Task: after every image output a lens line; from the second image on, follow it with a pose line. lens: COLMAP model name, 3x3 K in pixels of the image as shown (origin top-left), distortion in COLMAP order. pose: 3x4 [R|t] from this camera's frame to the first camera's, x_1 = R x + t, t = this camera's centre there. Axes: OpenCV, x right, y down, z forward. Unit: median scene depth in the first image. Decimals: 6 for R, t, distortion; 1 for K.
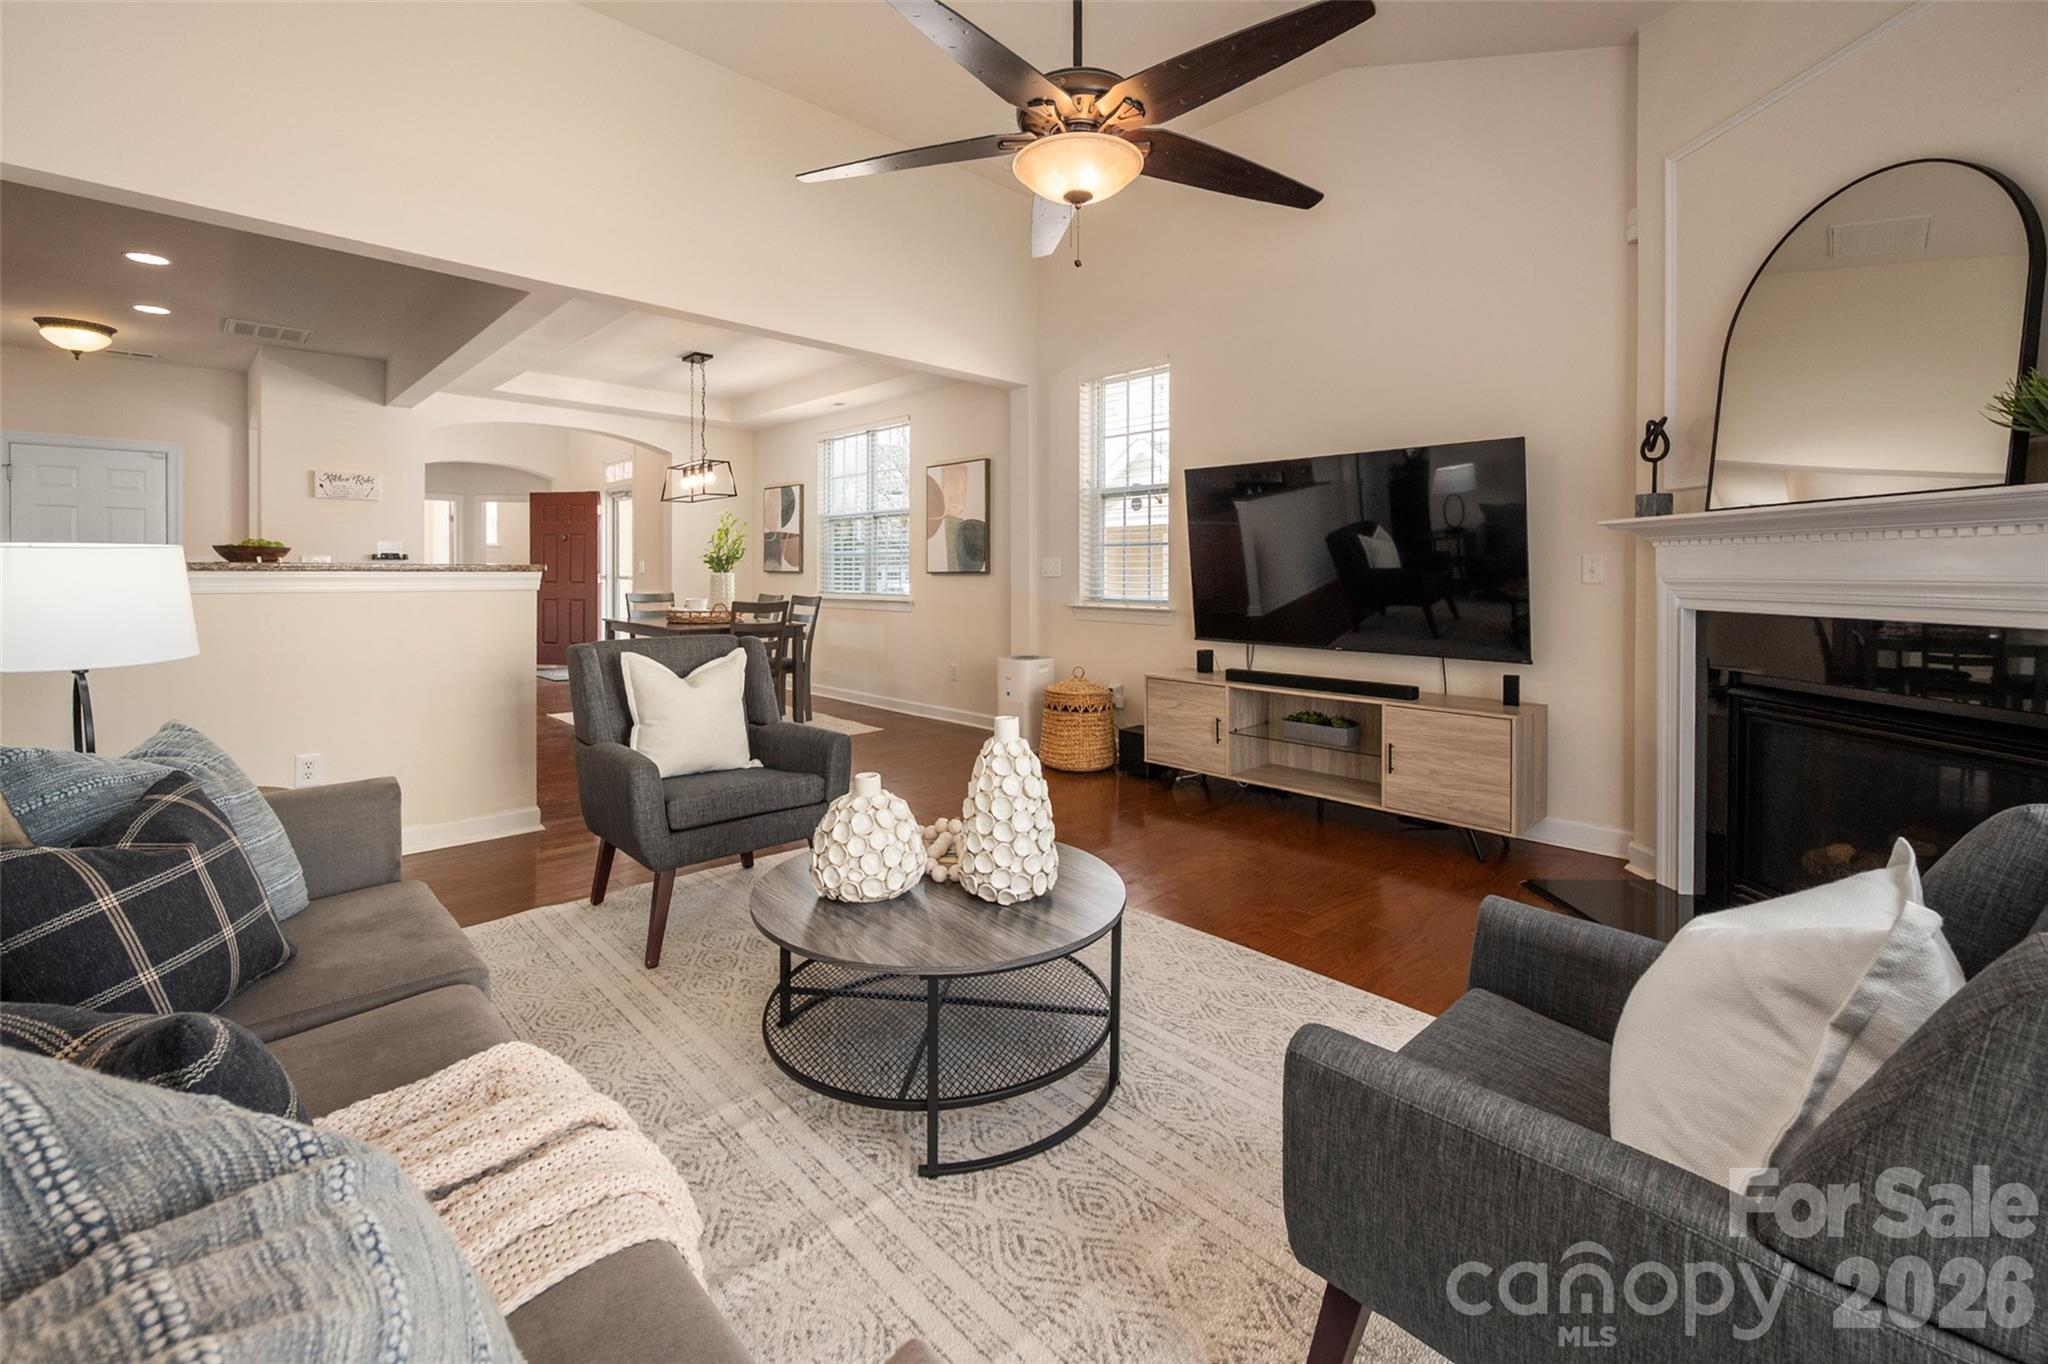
lens RADIAL K [[840.9, 0, 1015.3], [0, 840.9, 575.3], [0, 0, 1]] dist [0.001634, 0.000068]
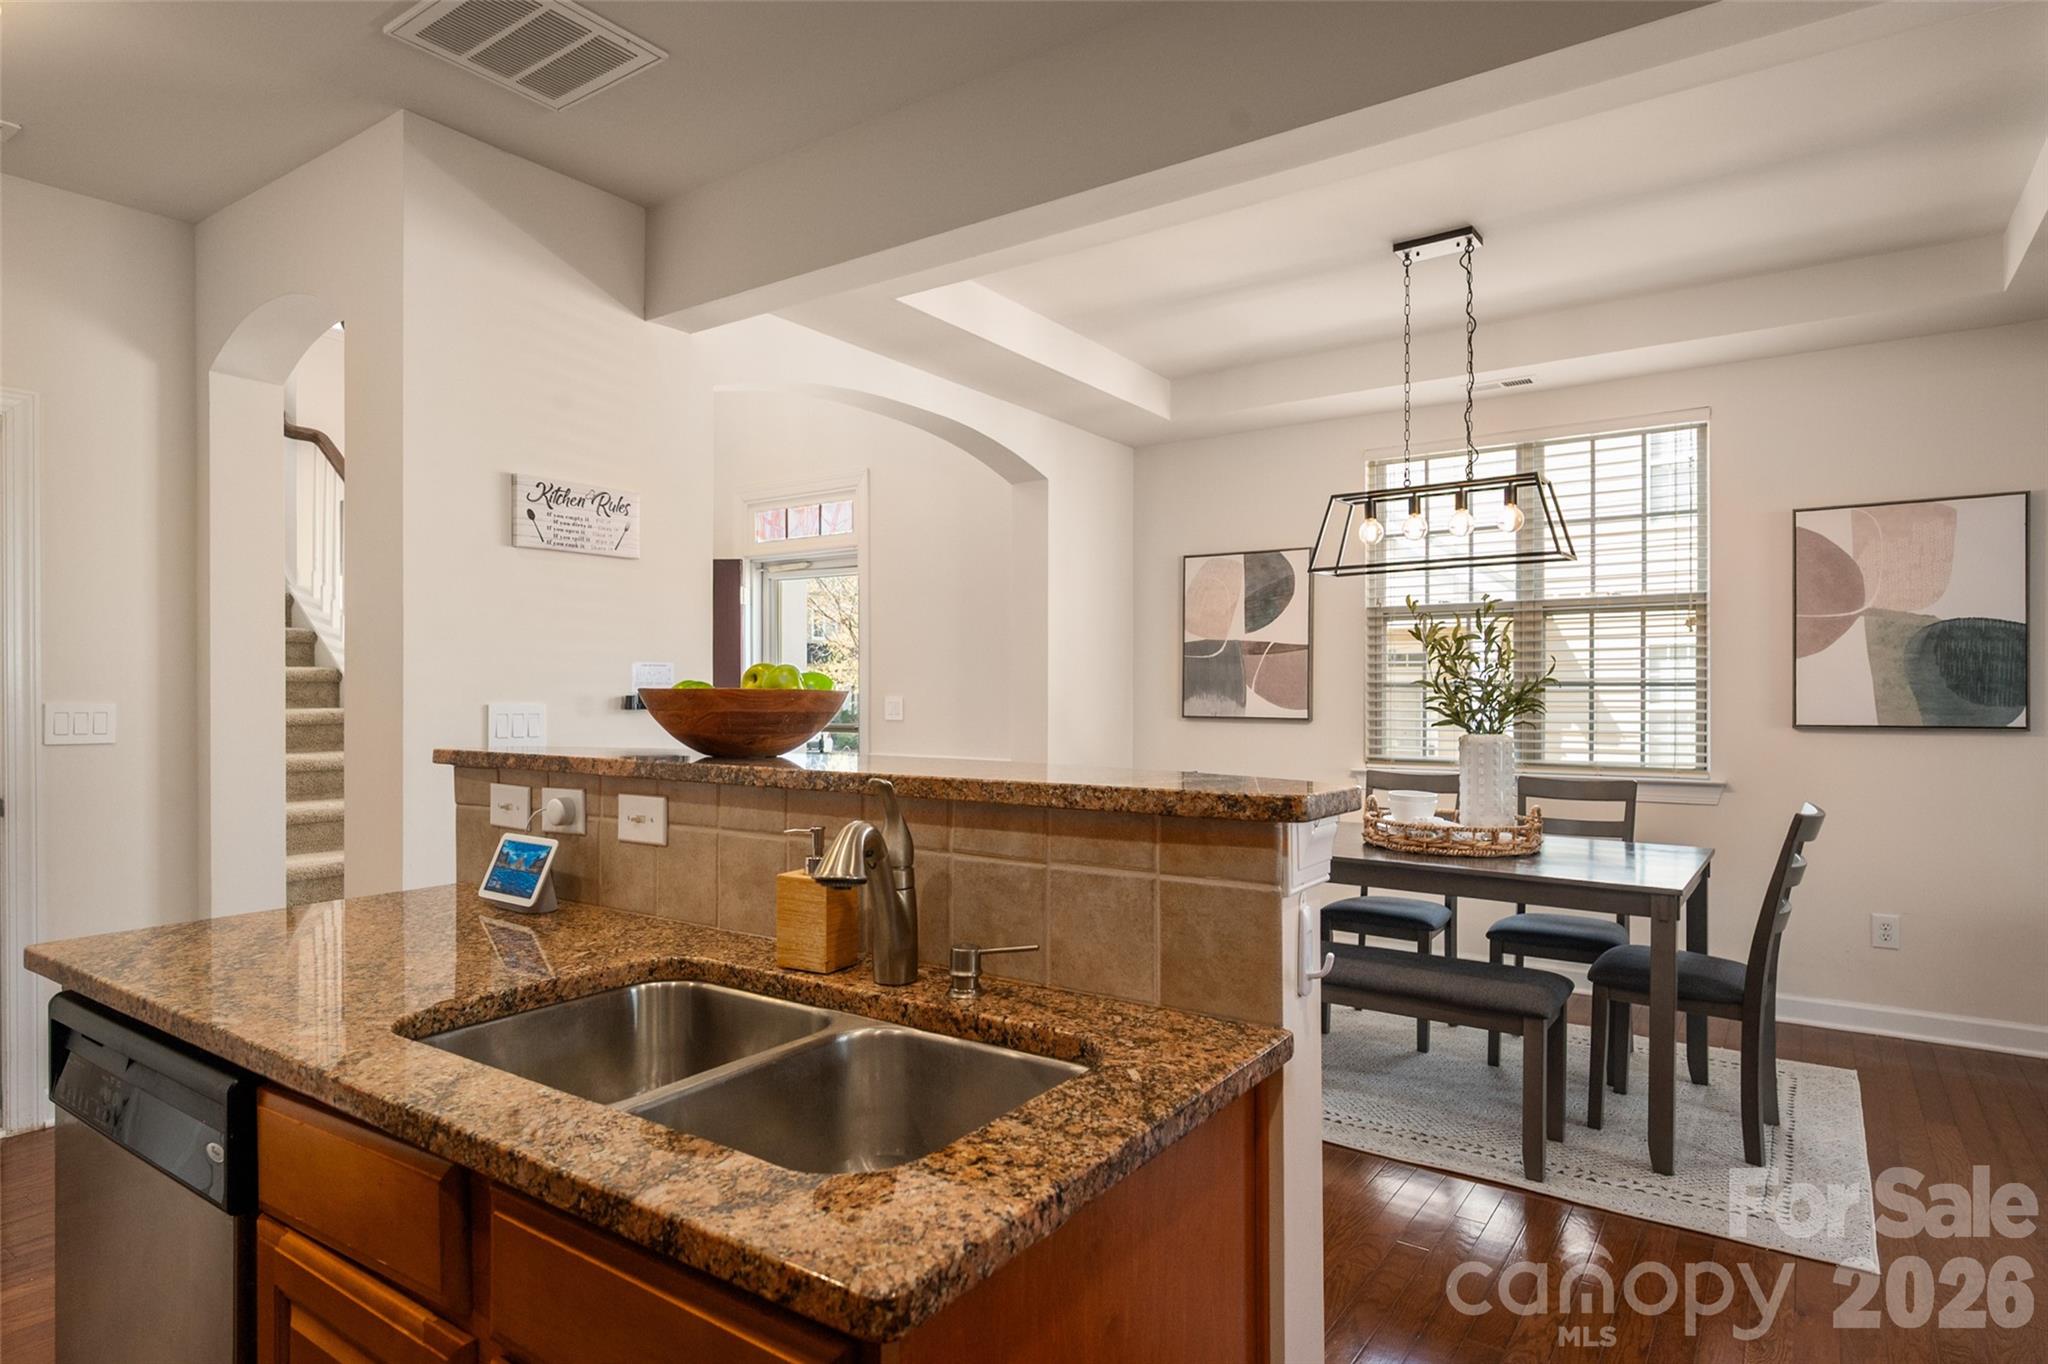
lens RADIAL K [[1133.8, 0, 1023.4], [0, 1133.8, 690.0], [0, 0, 1]] dist [-0.002722, 0.000842]
pose [[0.982116, -0.005542, 0.188198, -0.646838], [0.006797, 0.999959, -0.006023, -0.022364], [-0.188157, 0.007194, 0.982113, 0.426865]]
